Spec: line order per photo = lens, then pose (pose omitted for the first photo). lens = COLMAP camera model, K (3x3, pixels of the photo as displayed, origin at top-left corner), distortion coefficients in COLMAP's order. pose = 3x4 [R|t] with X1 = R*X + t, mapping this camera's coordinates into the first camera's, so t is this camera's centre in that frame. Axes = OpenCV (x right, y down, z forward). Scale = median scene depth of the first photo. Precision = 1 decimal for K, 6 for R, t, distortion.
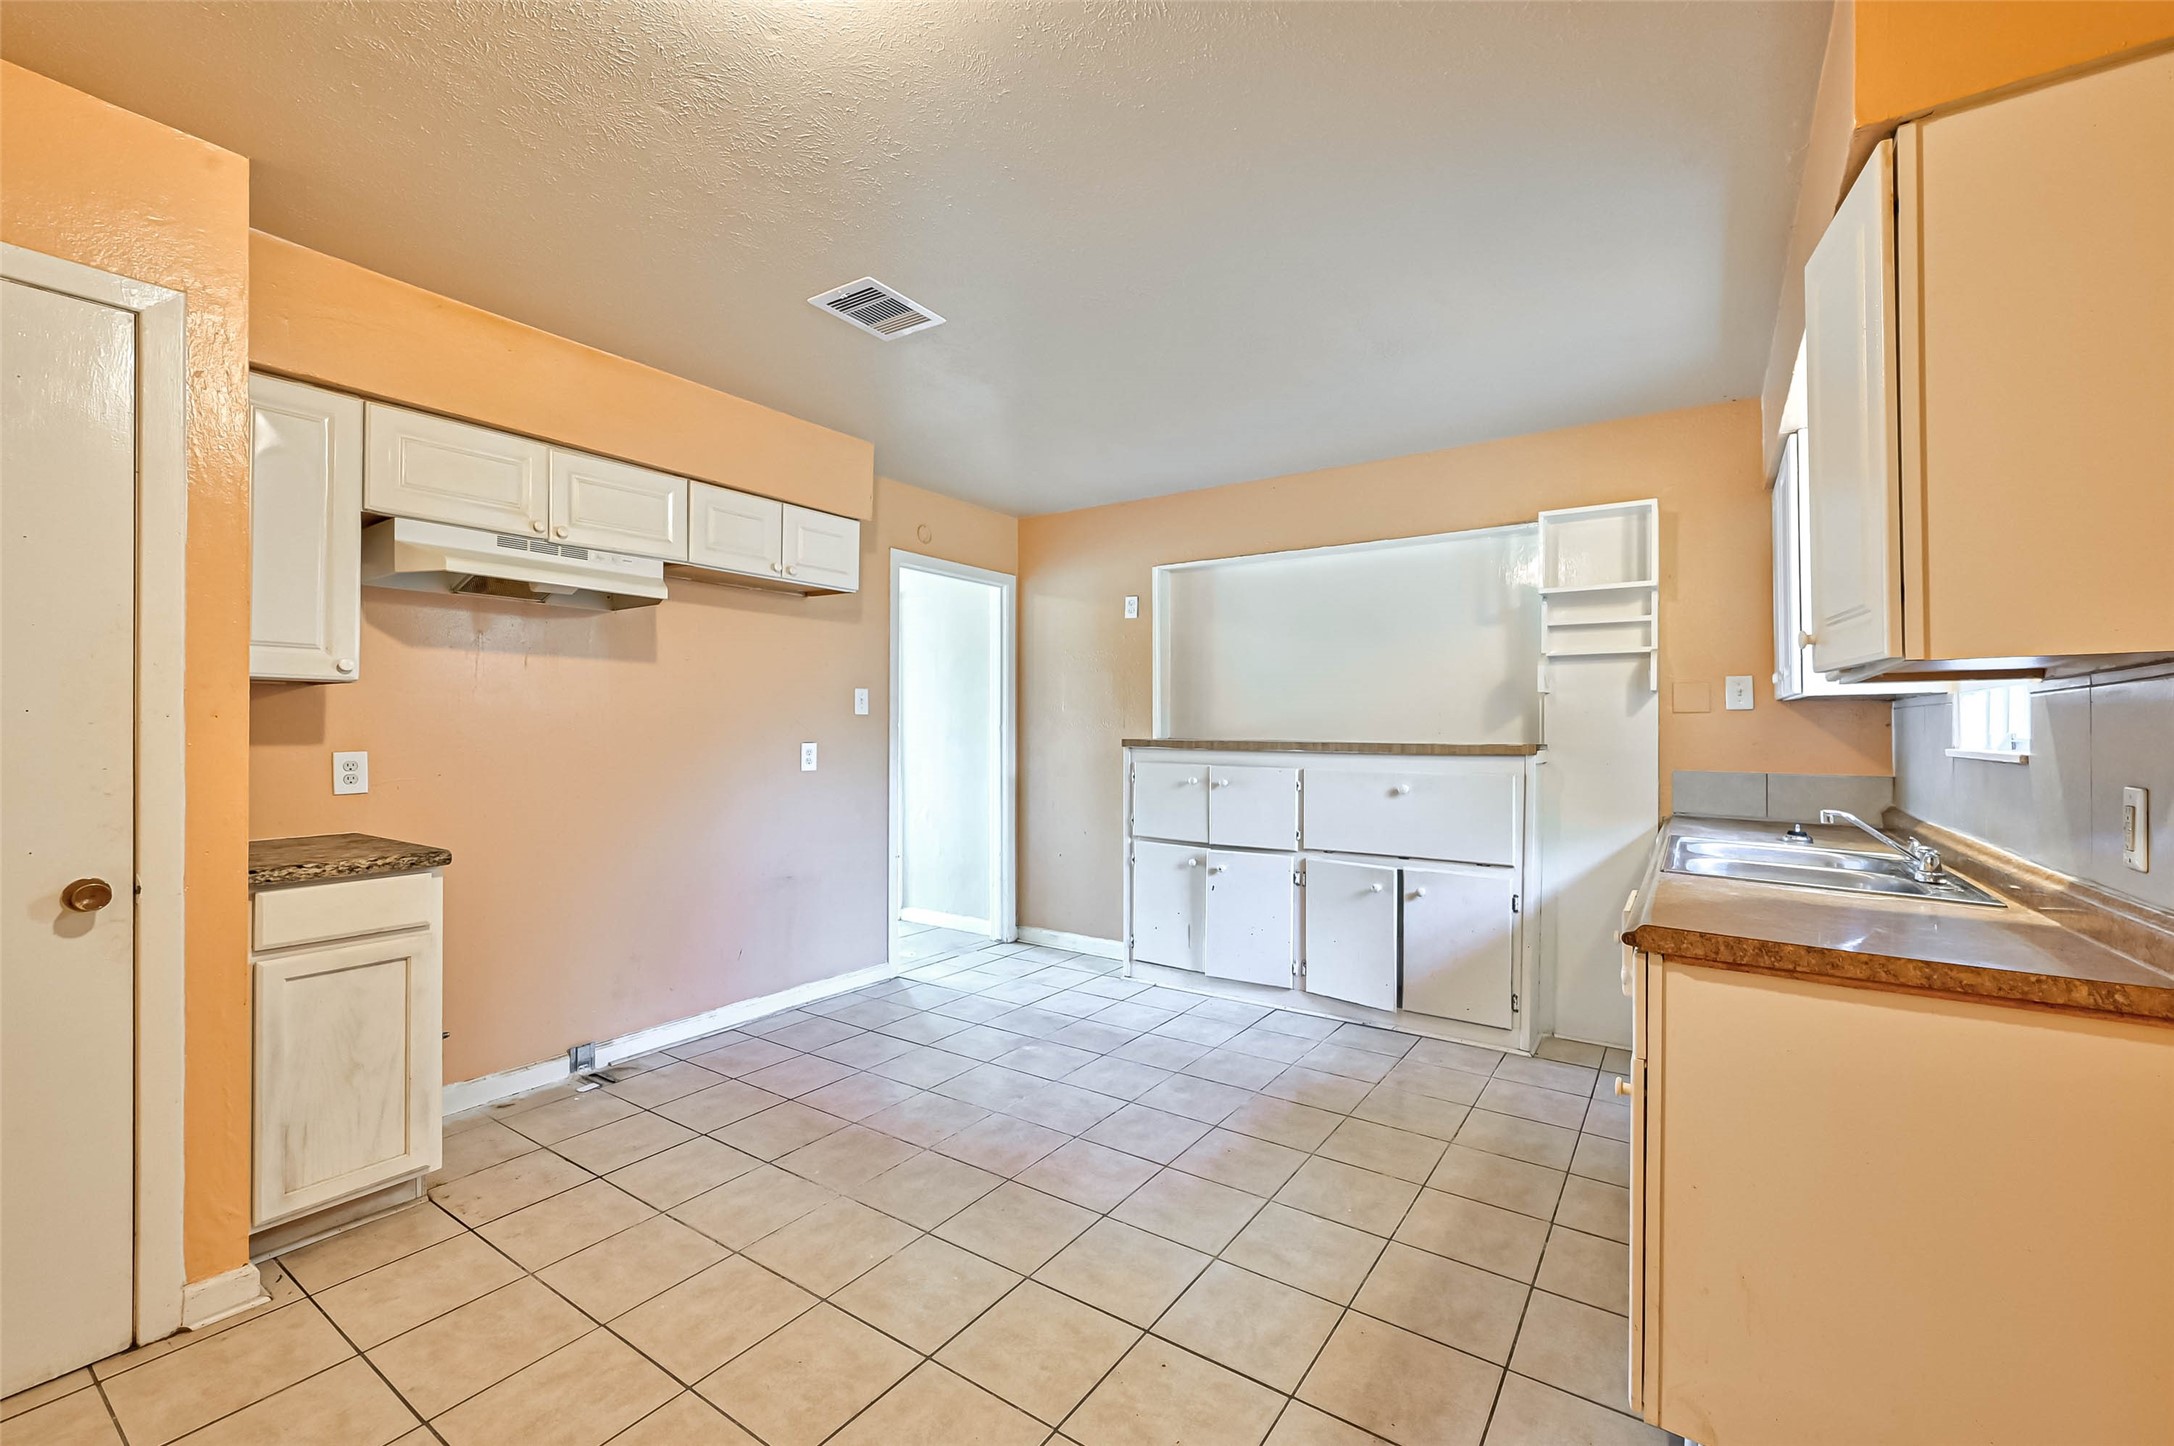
lens RADIAL K [[911.8, 0, 1033.1], [0, 911.8, 722.3], [0, 0, 1]] dist [-0.000375, -0.000091]
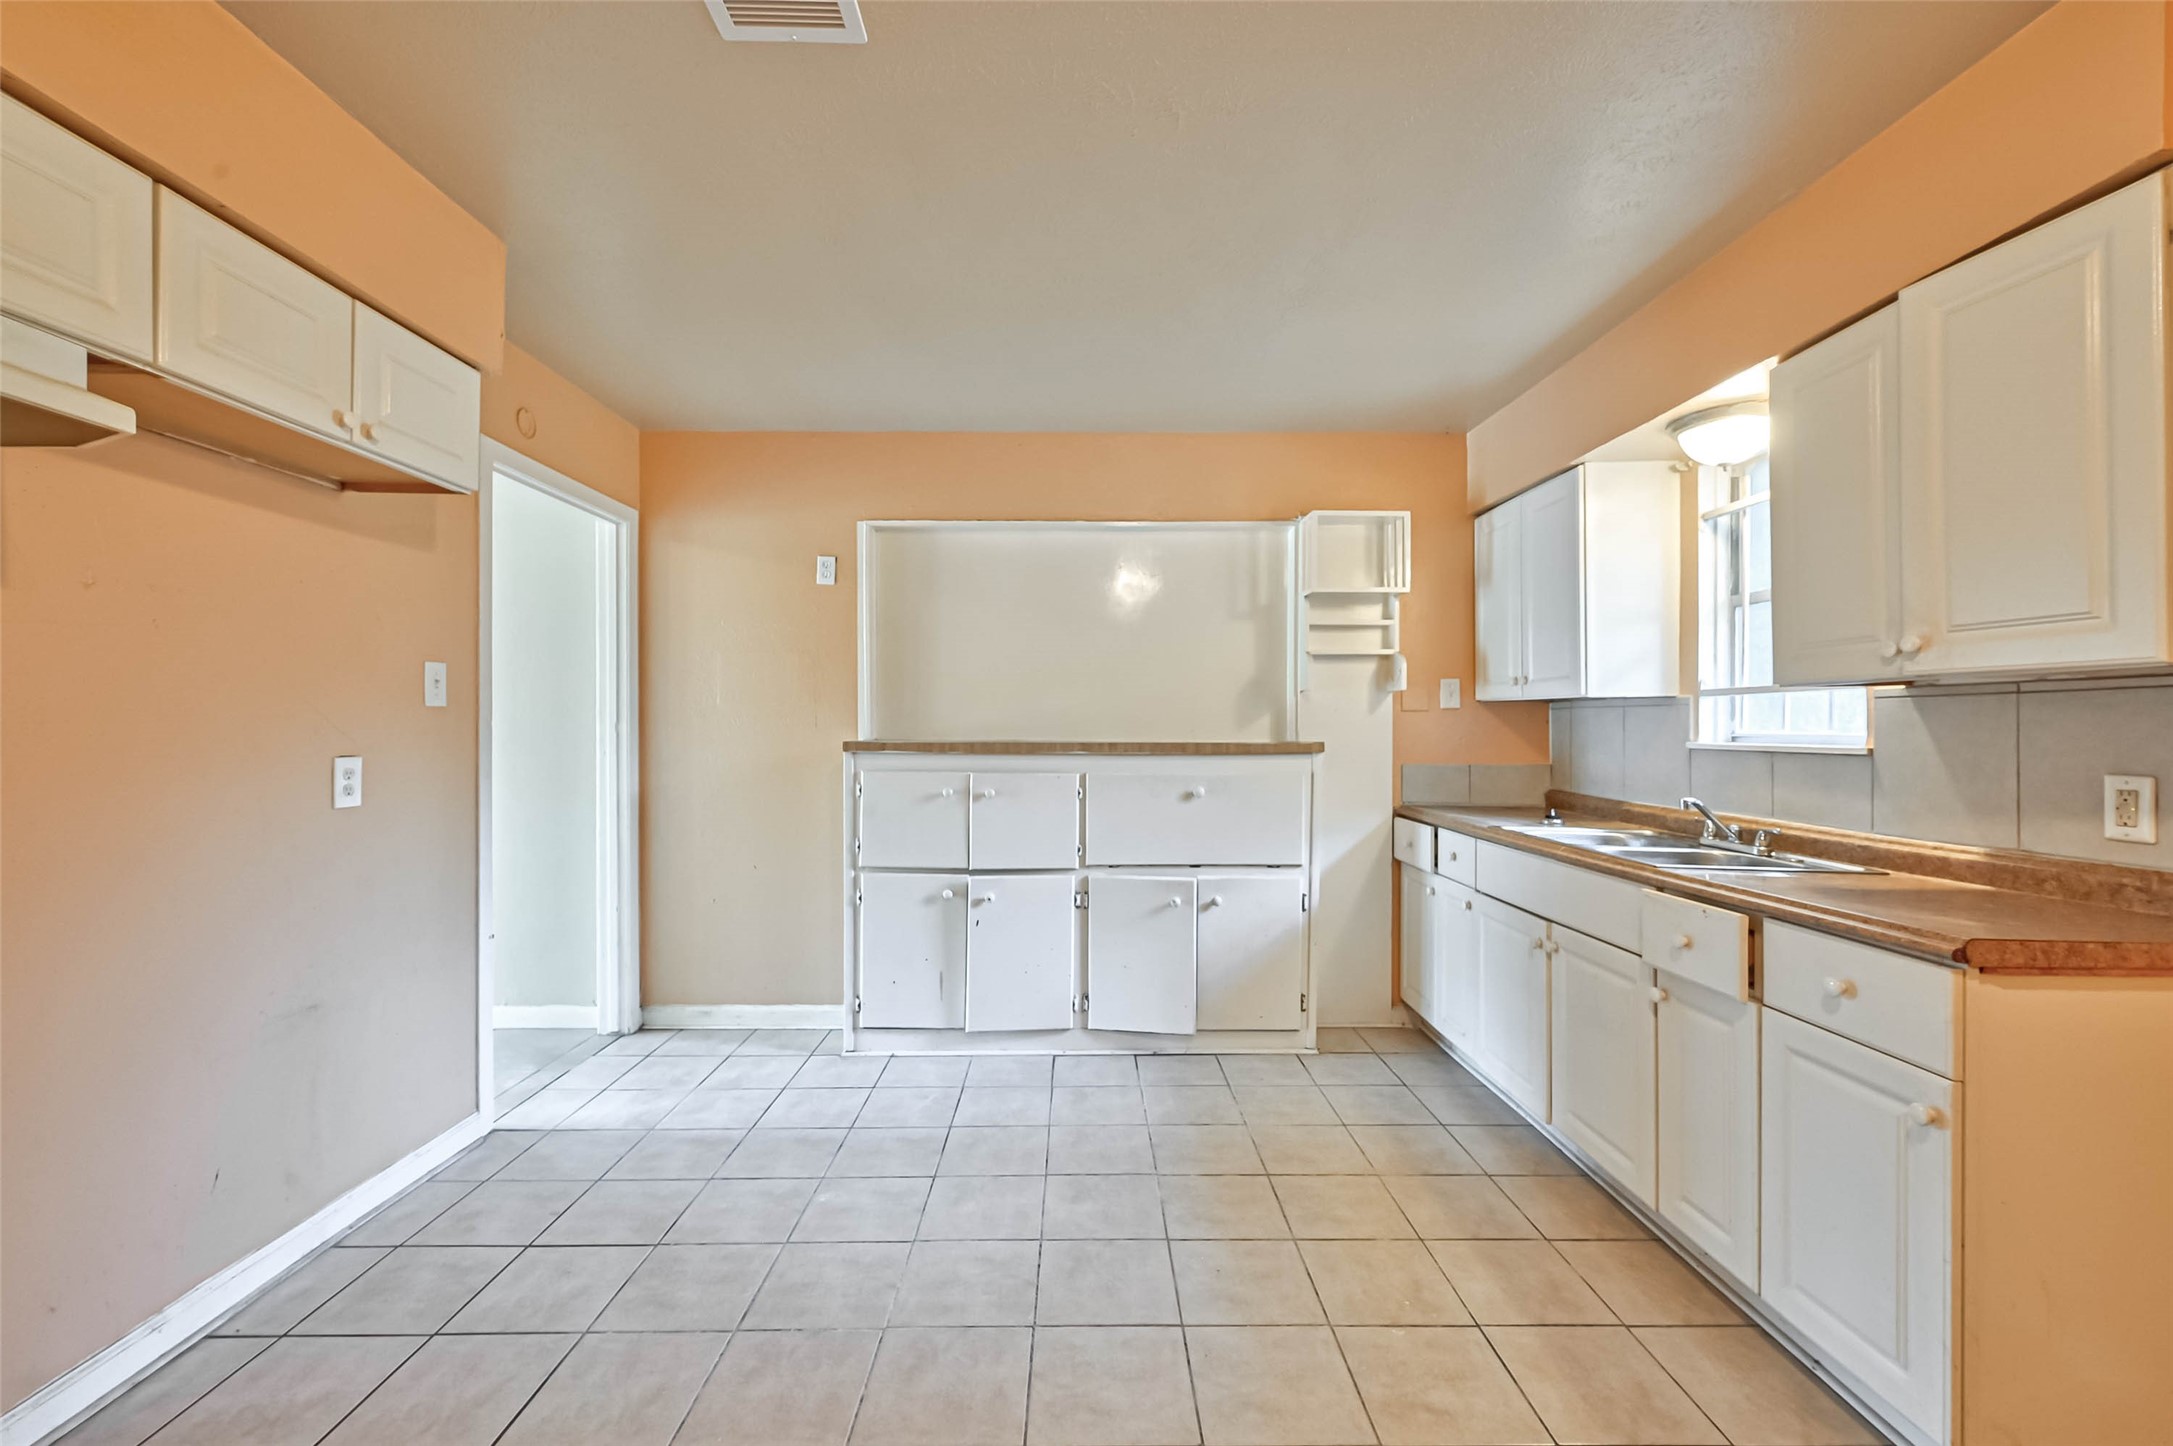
lens RADIAL K [[930.7, 0, 1067.9], [0, 930.7, 725.2], [0, 0, 1]] dist [-0.000199, -0.000400]
pose [[0.800034, -0.004302, 0.599940, -0.250142], [-0.000923, 0.999964, 0.008401, -0.002073], [-0.599954, -0.007274, 0.800001, 0.305492]]
